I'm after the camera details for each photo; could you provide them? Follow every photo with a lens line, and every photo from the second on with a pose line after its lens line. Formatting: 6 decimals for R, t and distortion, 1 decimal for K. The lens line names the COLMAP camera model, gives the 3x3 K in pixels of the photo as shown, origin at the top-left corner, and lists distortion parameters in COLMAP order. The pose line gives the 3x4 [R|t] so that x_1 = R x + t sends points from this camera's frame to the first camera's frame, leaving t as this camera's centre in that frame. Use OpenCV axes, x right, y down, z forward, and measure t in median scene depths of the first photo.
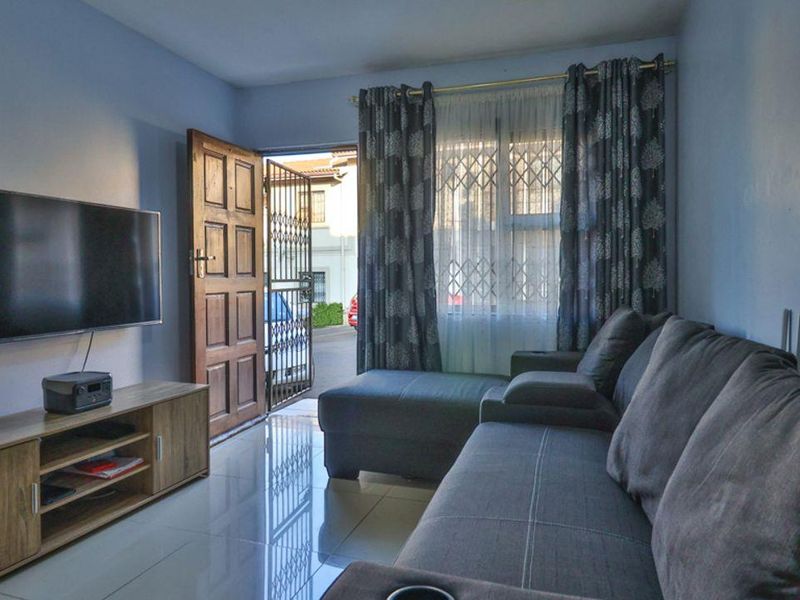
lens RADIAL K [[565.1, 0, 402.9], [0, 565.1, 291.3], [0, 0, 1]] dist [-0.003307, -0.002013]
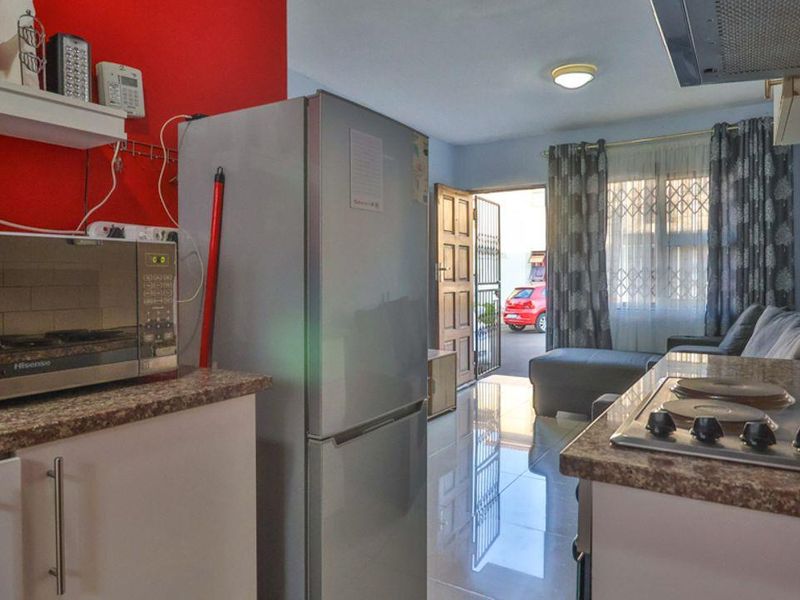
lens RADIAL K [[565.1, 0, 402.9], [0, 565.1, 291.3], [0, 0, 1]] dist [-0.003307, -0.002013]
pose [[0.970415, 0.003220, -0.241423, -0.093047], [-0.003573, 0.999993, -0.001025, 0.002086], [0.241418, 0.001857, 0.970419, -0.448742]]
